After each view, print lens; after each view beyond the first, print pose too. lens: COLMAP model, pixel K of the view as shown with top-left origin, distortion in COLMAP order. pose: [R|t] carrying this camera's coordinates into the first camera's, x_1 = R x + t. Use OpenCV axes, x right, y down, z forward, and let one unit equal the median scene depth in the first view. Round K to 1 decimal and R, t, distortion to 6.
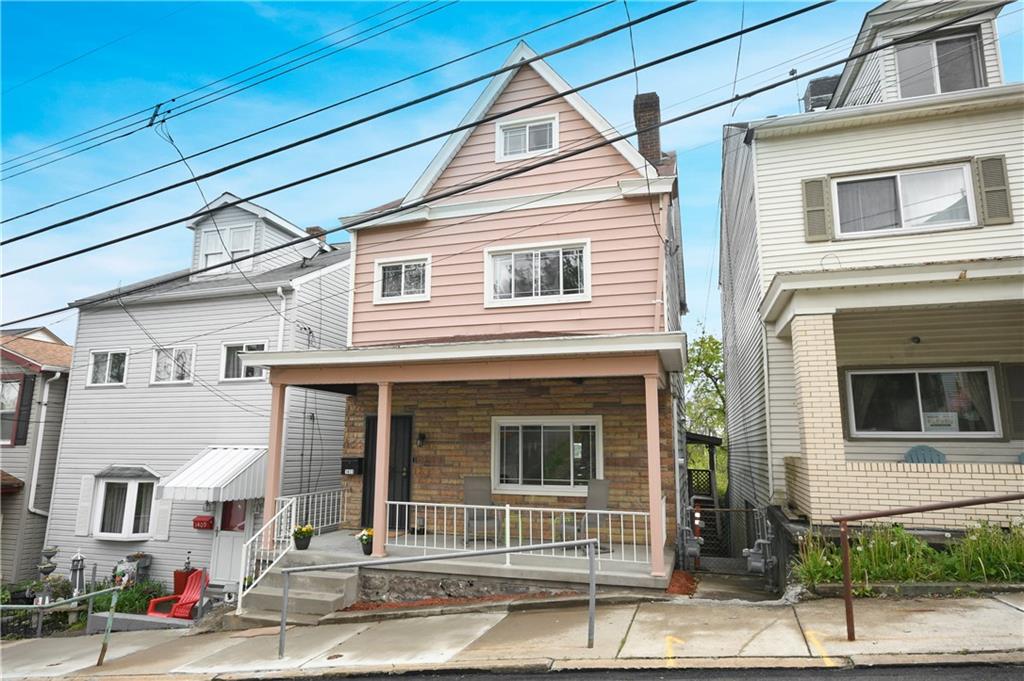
lens RADIAL K [[594.9, 0, 511.2], [0, 594.9, 341.1], [0, 0, 1]] dist [0.005272, 0.000371]
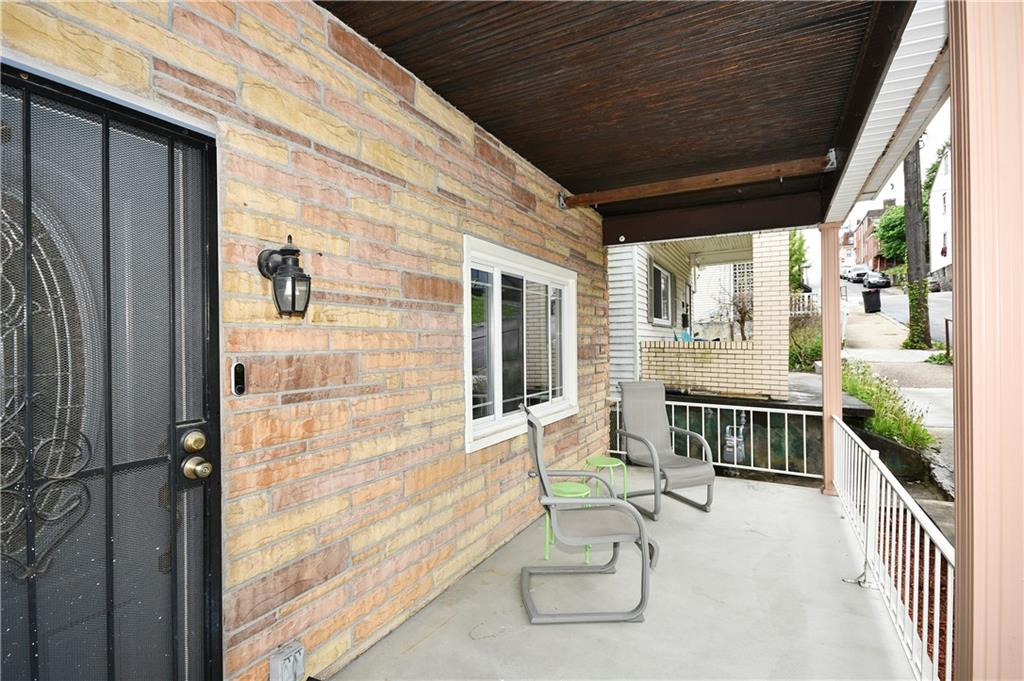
lens RADIAL K [[494.4, 0, 511.6], [0, 494.4, 343.4], [0, 0, 1]] dist [0.000051, 0.000030]
pose [[0.192391, -0.010556, 0.981262, -0.304964], [-0.160646, 0.986114, 0.042105, 0.170648], [-0.968080, -0.165736, 0.188023, 0.903949]]
